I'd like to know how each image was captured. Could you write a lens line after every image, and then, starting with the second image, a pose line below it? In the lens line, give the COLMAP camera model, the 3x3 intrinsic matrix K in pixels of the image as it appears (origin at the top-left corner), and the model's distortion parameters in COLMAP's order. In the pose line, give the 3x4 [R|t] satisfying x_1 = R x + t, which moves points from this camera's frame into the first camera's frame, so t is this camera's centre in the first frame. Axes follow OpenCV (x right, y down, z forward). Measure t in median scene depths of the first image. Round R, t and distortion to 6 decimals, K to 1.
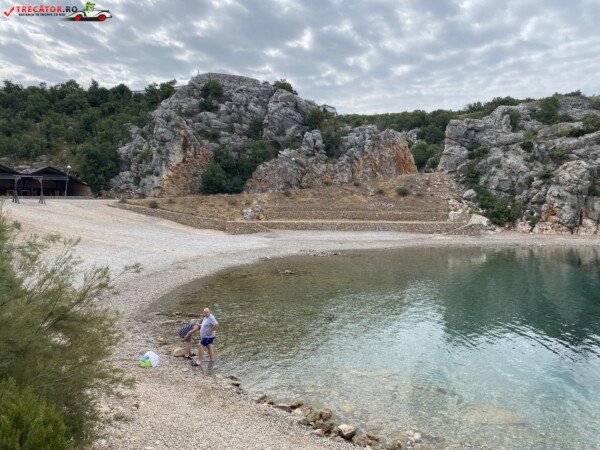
lens RADIAL K [[454.5, 0, 297.9], [0, 454.5, 234.7], [0, 0, 1]] dist [0.005035, -0.006900]
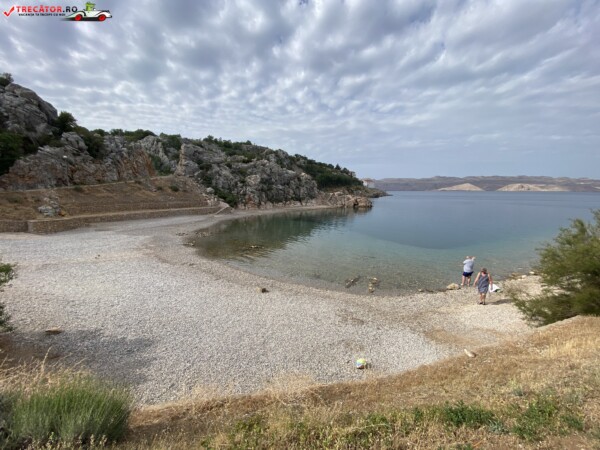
lens RADIAL K [[240.9, 0, 299.5], [0, 240.9, 231.4], [0, 0, 1]] dist [0.010528, -0.019934]
pose [[0.414812, -0.150108, 0.897440, -0.316414], [0.075282, 0.988579, 0.130555, -0.026667], [-0.906788, 0.013406, 0.421374, 0.279515]]
